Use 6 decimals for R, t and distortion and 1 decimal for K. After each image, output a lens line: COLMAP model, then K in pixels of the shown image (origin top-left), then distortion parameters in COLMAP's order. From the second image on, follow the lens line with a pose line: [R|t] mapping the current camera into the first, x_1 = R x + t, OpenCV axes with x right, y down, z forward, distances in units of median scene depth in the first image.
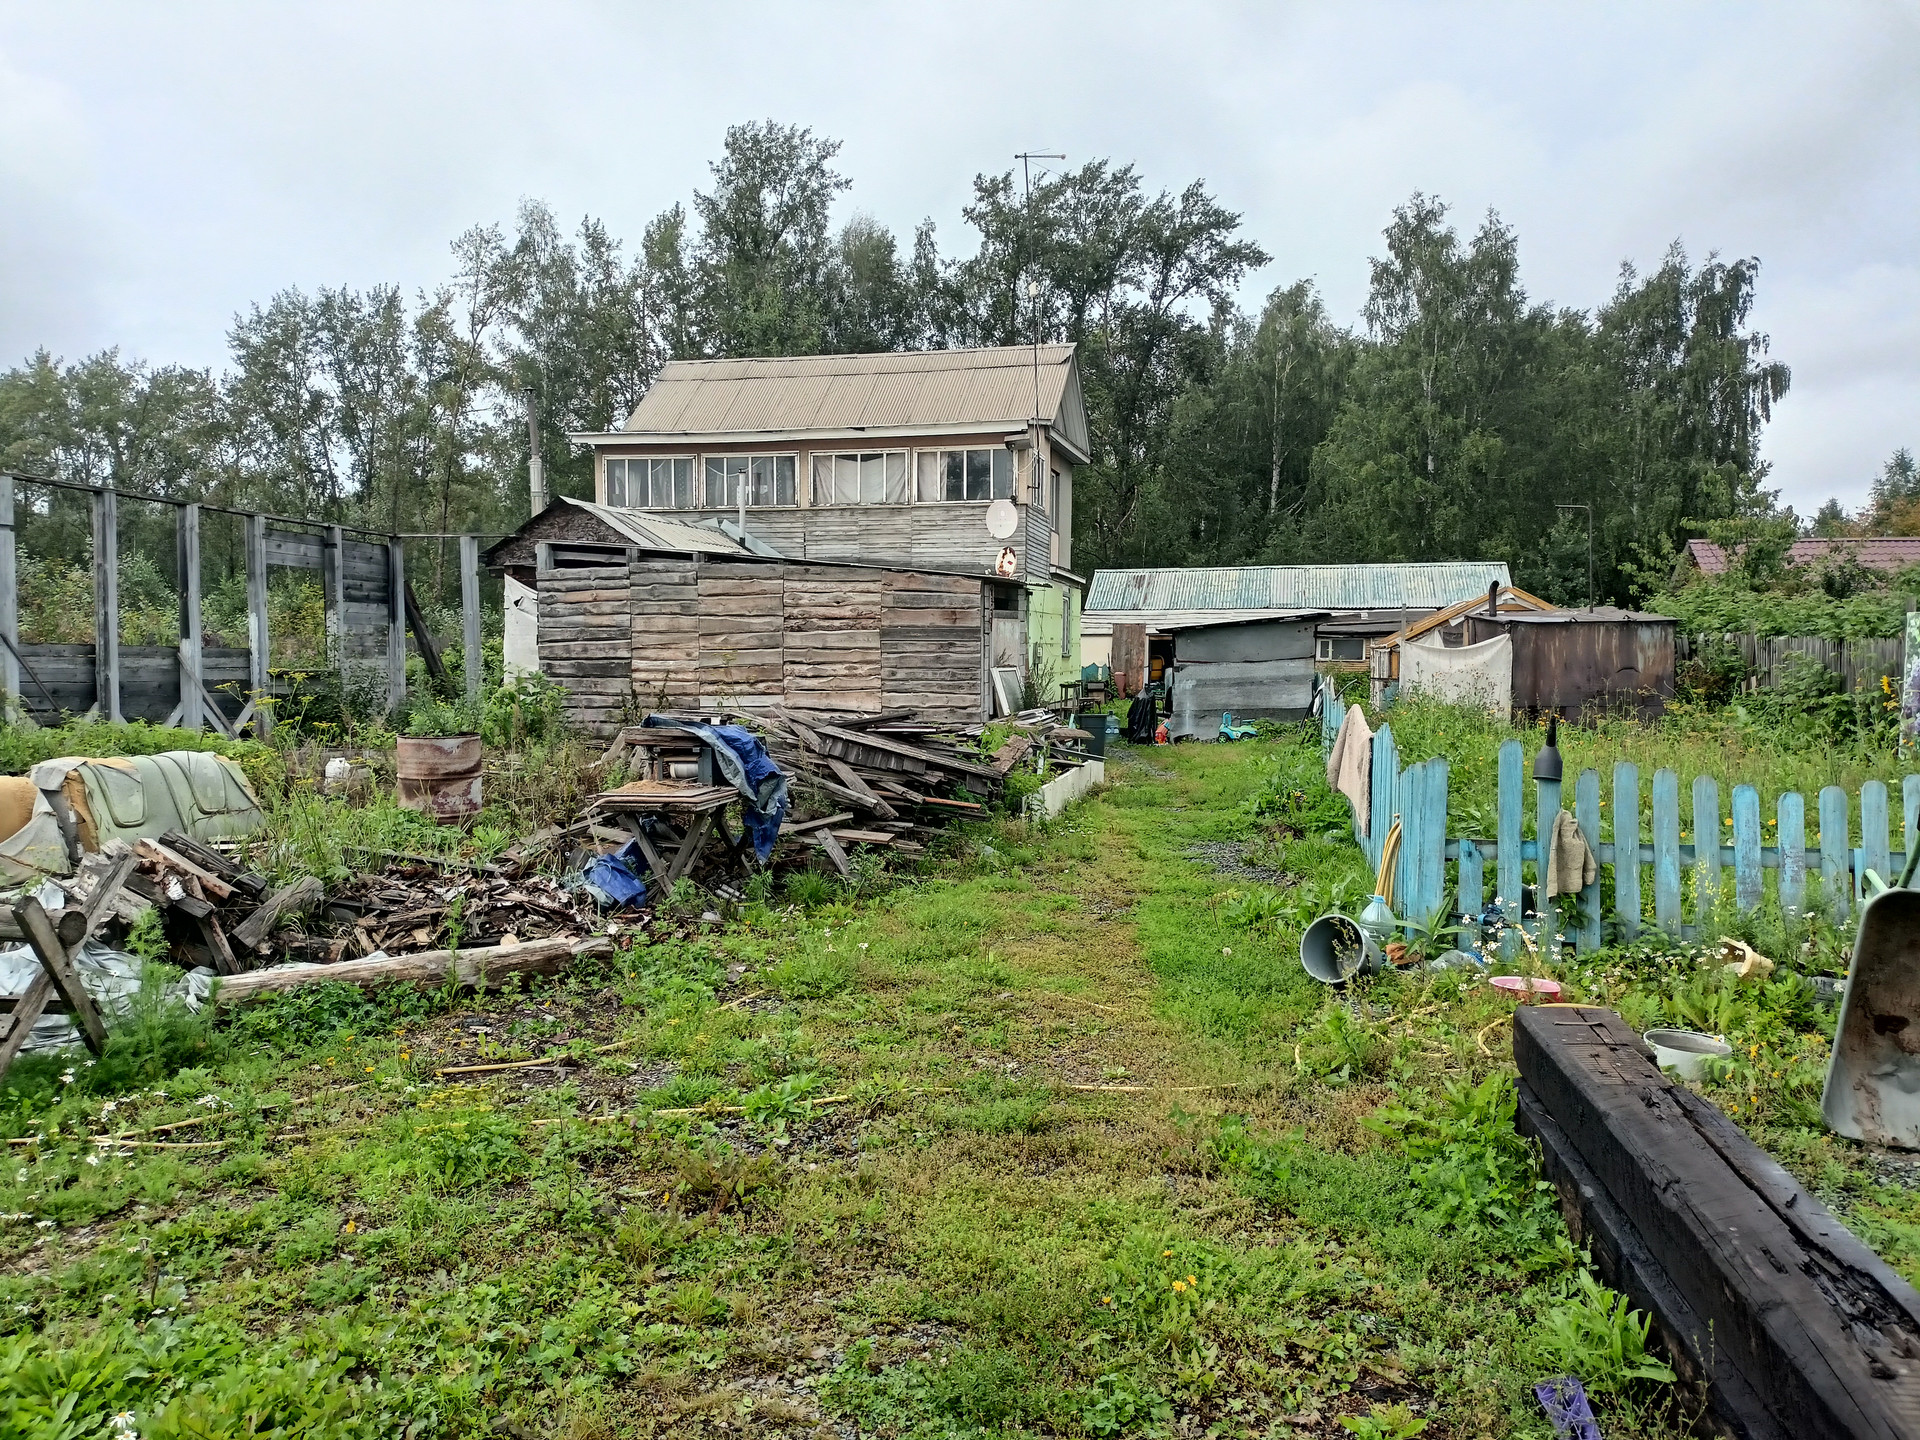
lens RADIAL K [[1420.8, 0, 960.0], [0, 1420.8, 720.0], [0, 0, 1]] dist [0.074216, -0.144229]
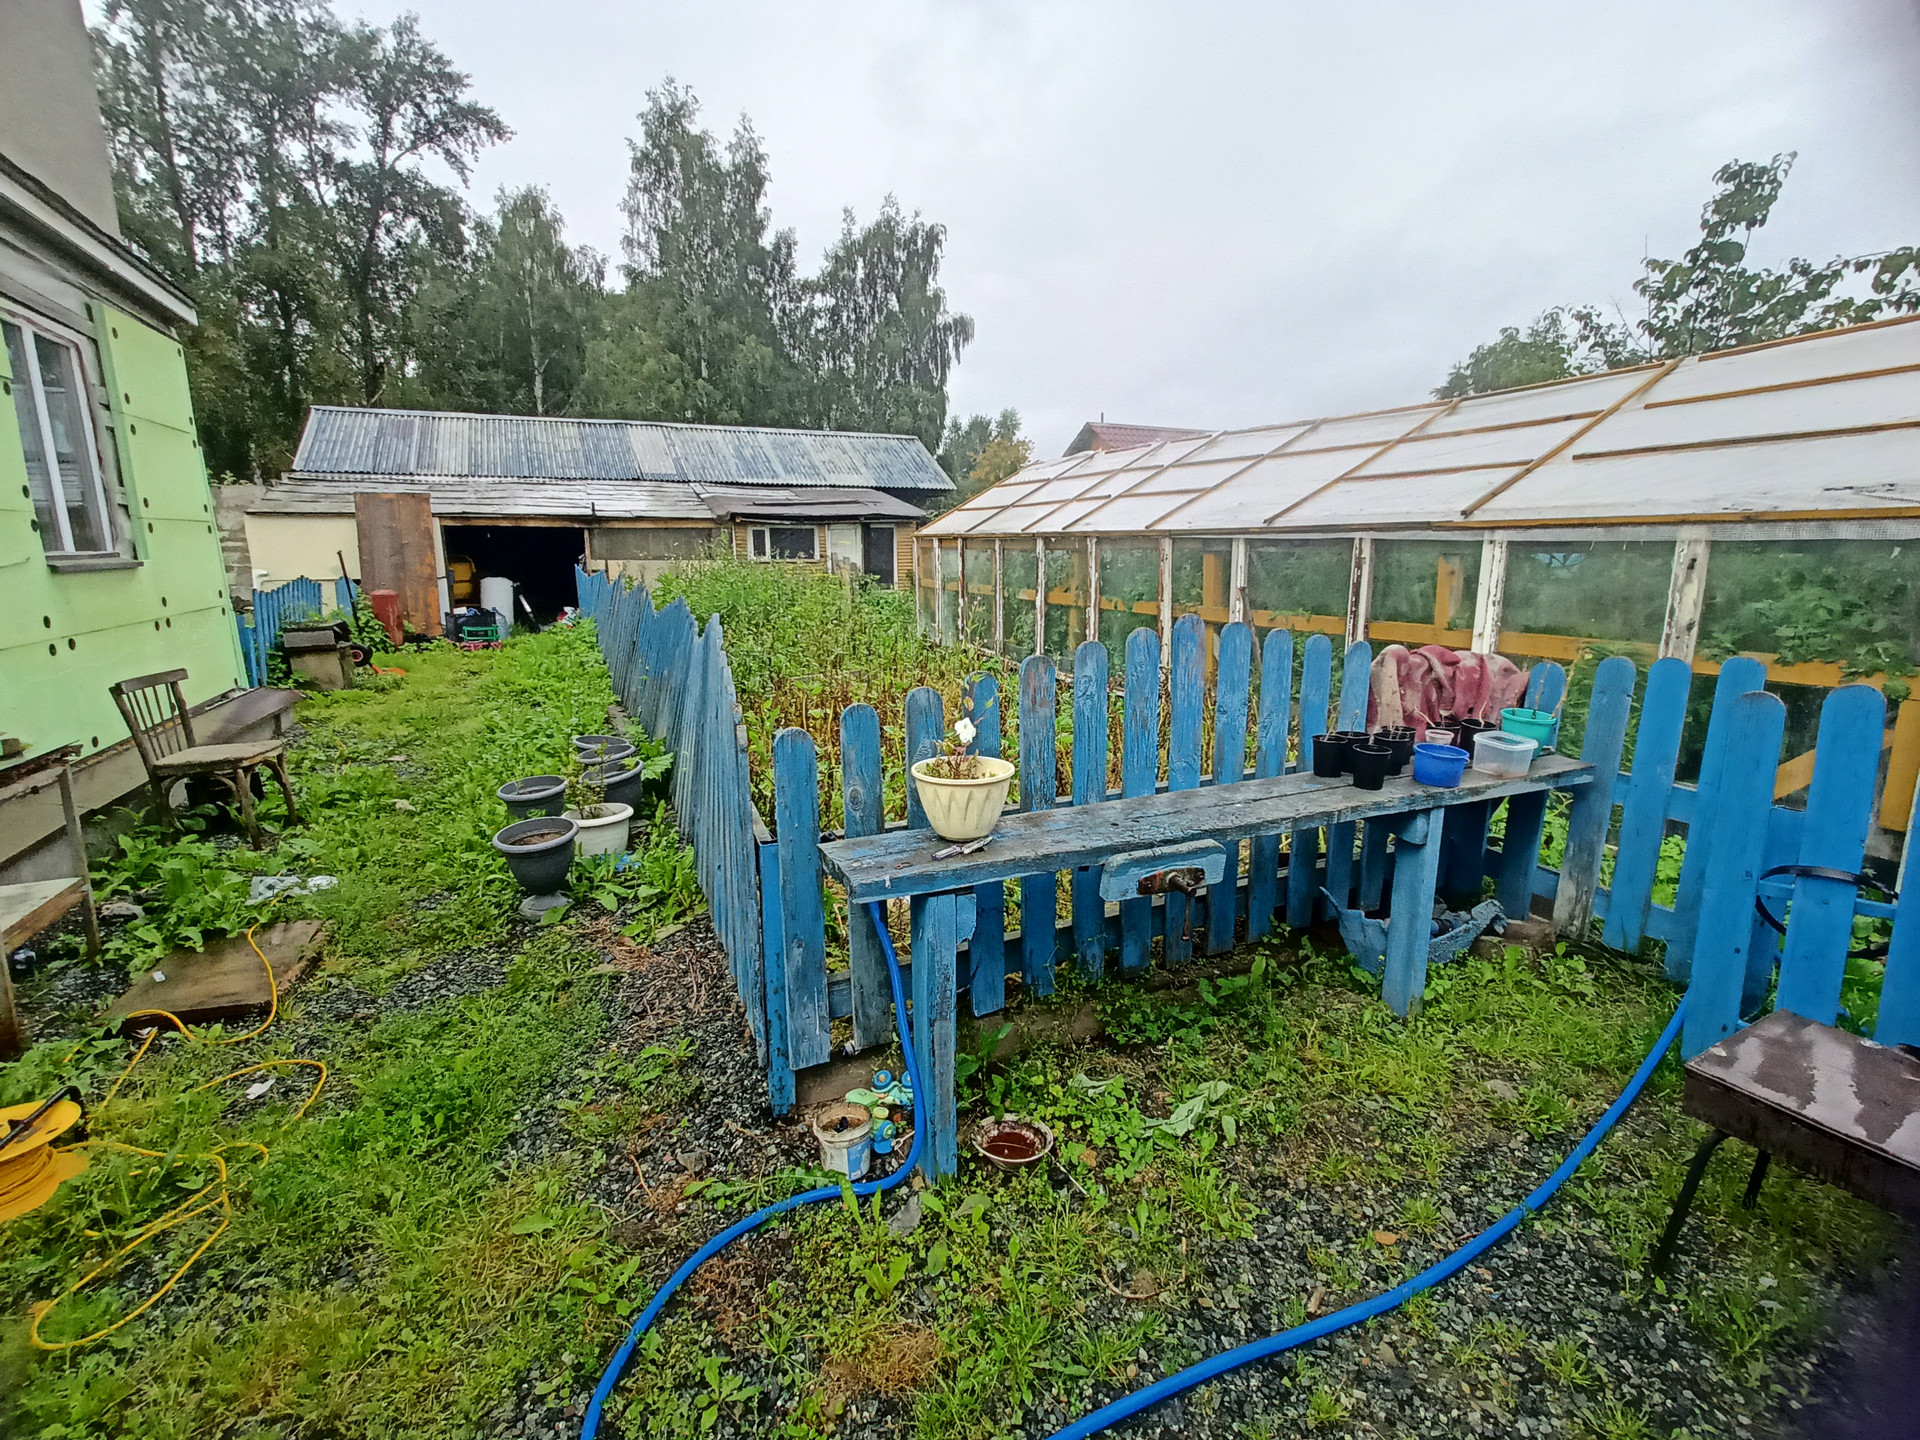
lens RADIAL K [[848.2, 0, 962.8], [0, 848.2, 740.5], [0, 0, 1]] dist [0.000499, 0.000128]
pose [[0.774523, -0.147976, 0.614994, 0.044287], [0.039584, 0.981685, 0.186356, -0.016653], [-0.631306, -0.119993, 0.766194, 0.357391]]
